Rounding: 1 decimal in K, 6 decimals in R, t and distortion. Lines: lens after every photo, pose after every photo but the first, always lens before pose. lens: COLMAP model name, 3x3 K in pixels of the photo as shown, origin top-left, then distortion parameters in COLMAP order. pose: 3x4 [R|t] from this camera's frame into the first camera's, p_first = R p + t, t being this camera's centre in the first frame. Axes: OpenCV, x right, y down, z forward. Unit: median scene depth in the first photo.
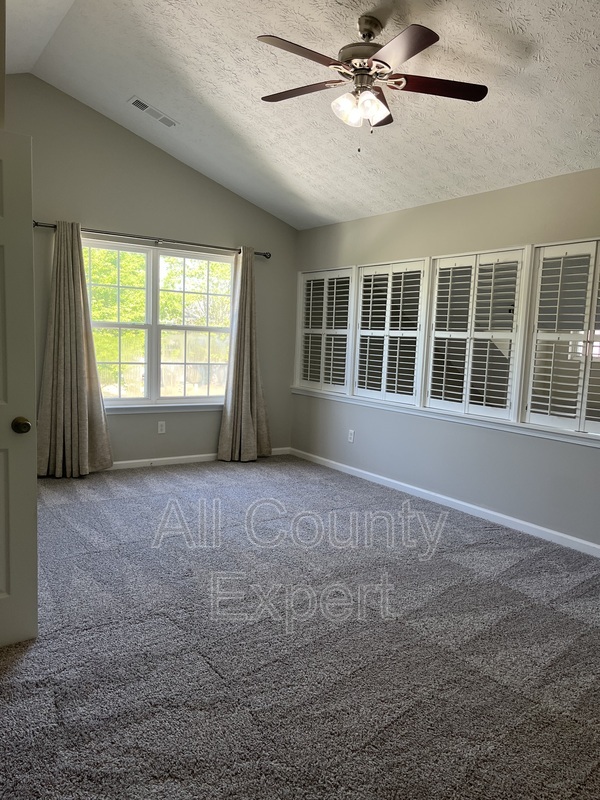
lens RADIAL K [[622.6, 0, 302.7], [0, 622.6, 399.7], [0, 0, 1]] dist [0.075721, -0.075899]
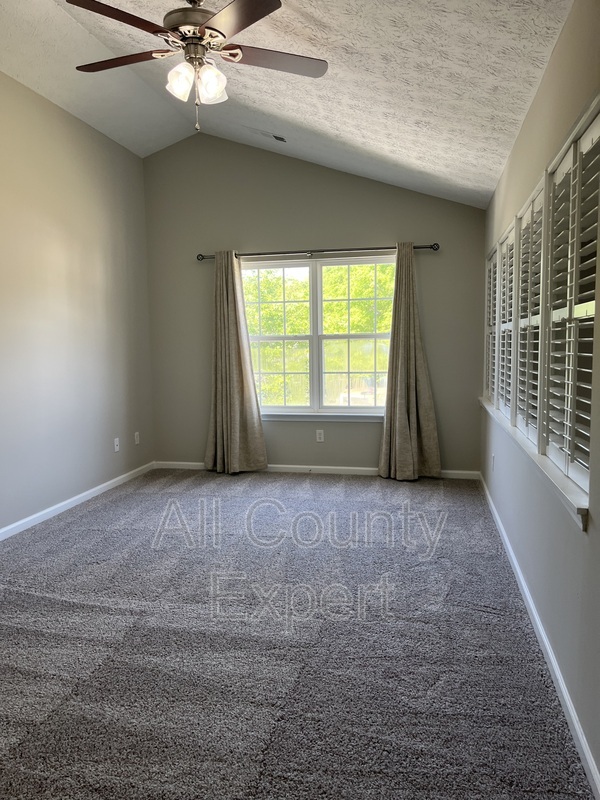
lens RADIAL K [[622.6, 0, 302.7], [0, 622.6, 399.7], [0, 0, 1]] dist [0.075721, -0.075899]
pose [[0.670965, 0.015277, -0.741332, 0.500866], [-0.033467, 0.999393, -0.009695, -0.003610], [0.740734, 0.031315, 0.671068, 0.301578]]
